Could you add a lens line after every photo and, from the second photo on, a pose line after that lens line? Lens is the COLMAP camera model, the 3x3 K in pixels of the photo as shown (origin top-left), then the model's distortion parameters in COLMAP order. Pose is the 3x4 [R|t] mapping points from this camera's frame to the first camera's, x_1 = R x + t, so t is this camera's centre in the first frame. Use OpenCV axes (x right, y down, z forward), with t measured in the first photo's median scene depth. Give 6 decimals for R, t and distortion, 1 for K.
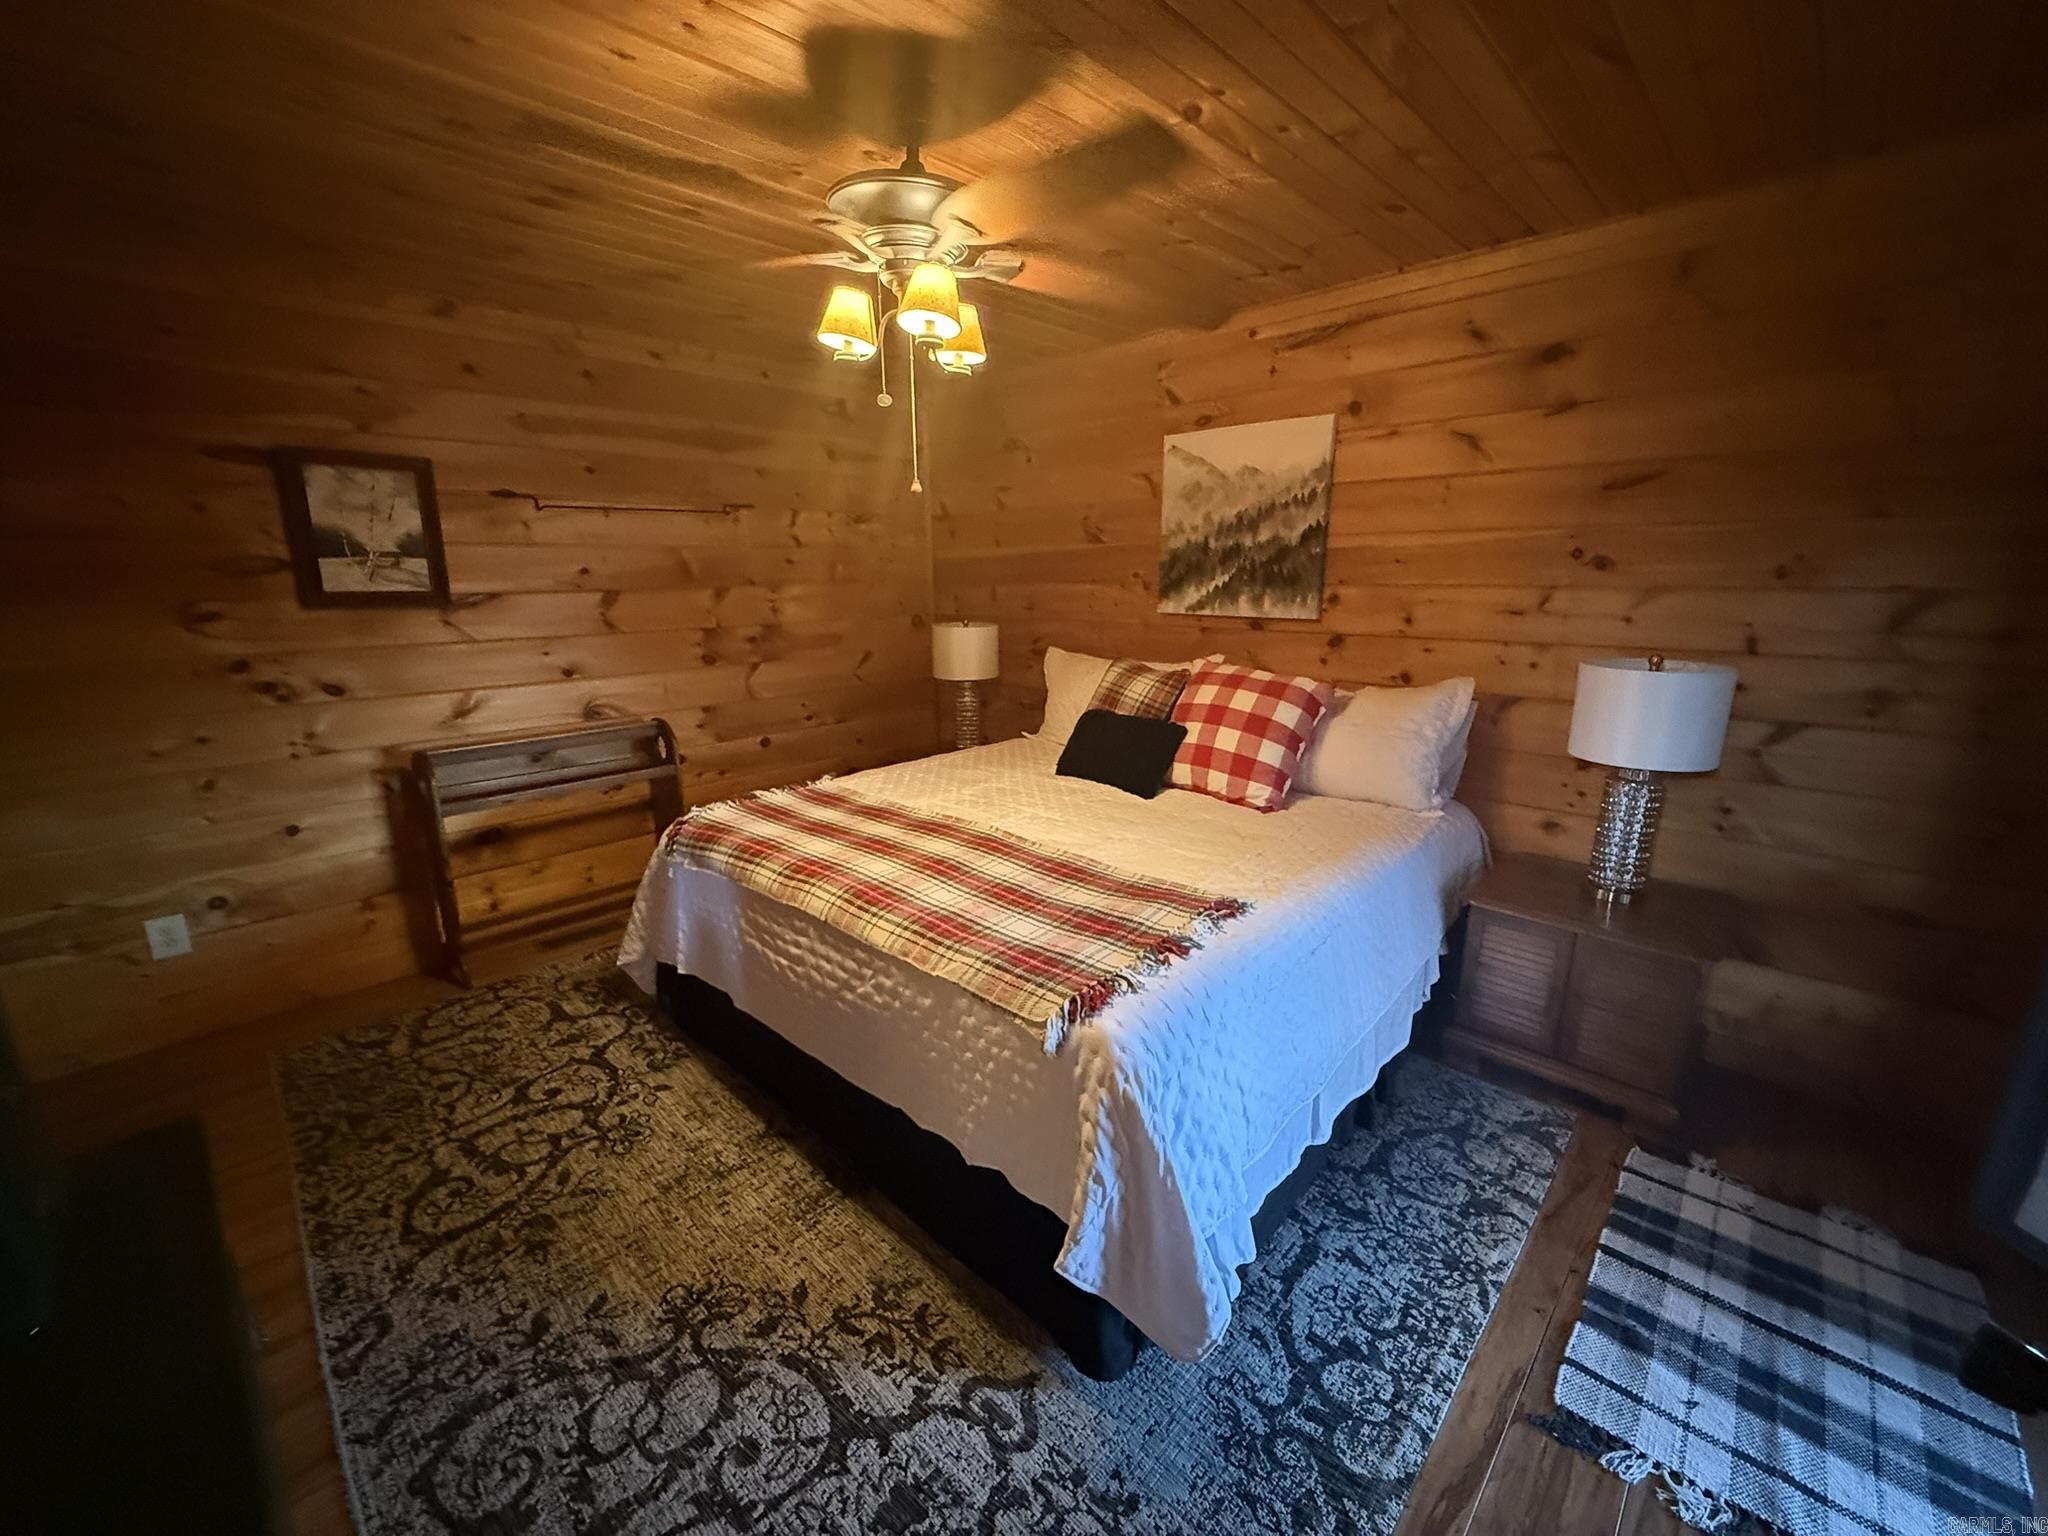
lens RADIAL K [[829.2, 0, 1024.0], [0, 829.2, 768.0], [0, 0, 1]] dist [-0.002583, -0.000507]
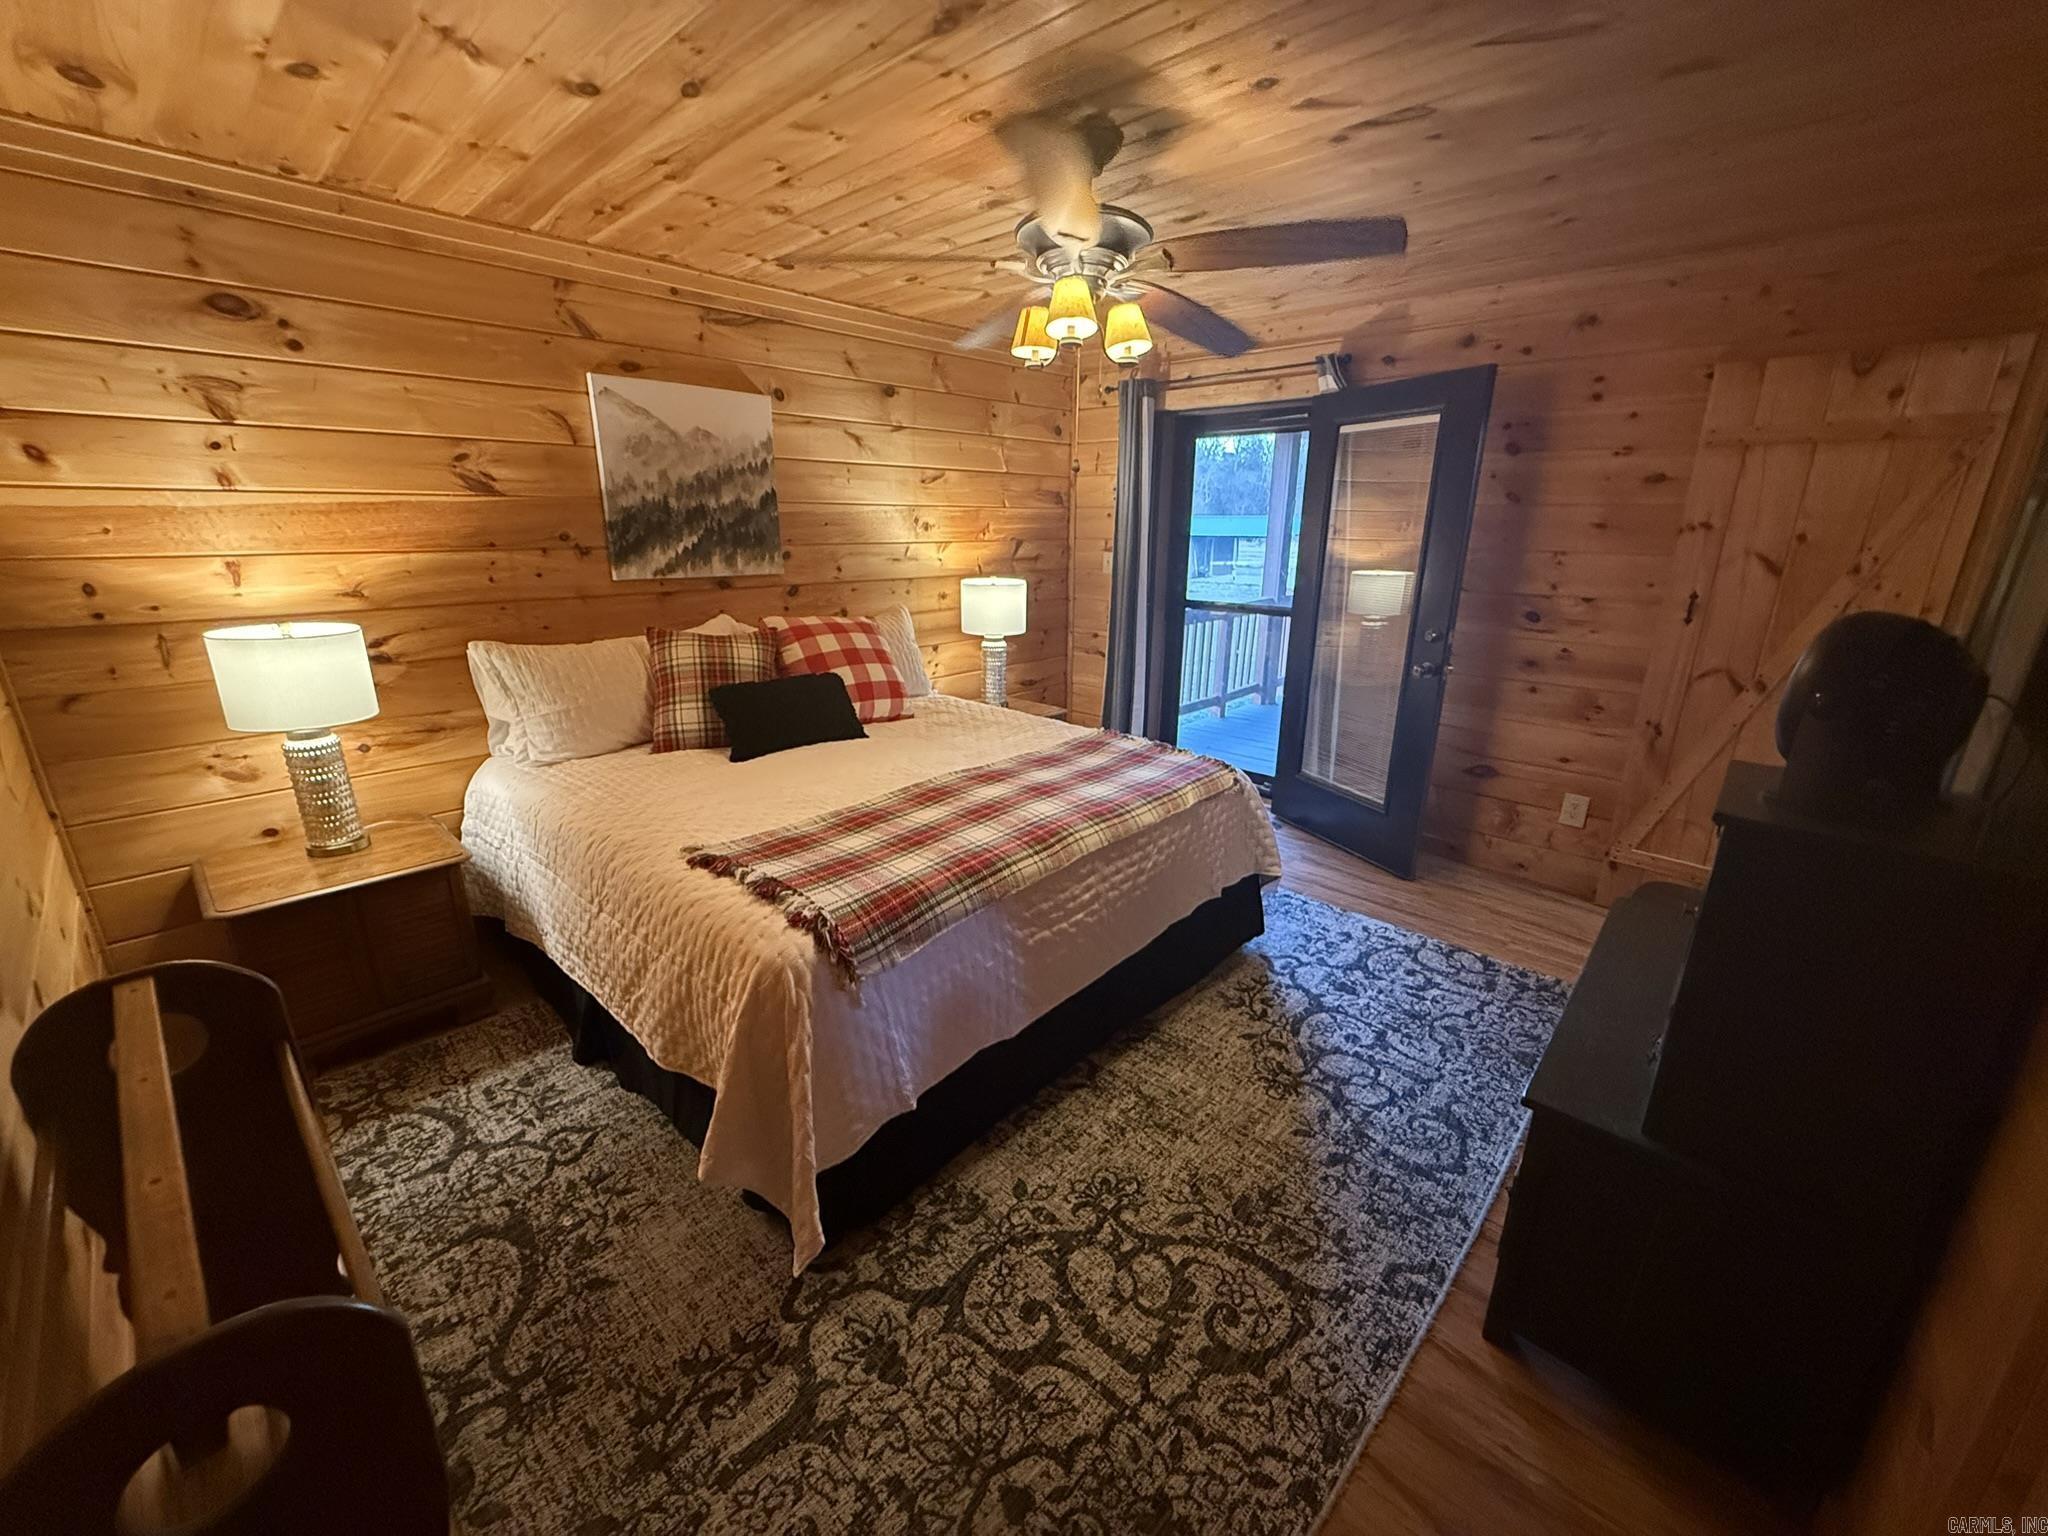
lens RADIAL K [[829.2, 0, 1024.0], [0, 829.2, 768.0], [0, 0, 1]] dist [-0.002583, -0.000507]
pose [[-0.027045, -0.278105, 0.960170, -1.104695], [0.228018, 0.933483, 0.276798, -0.217974], [-0.973281, 0.226422, 0.038166, 0.882002]]
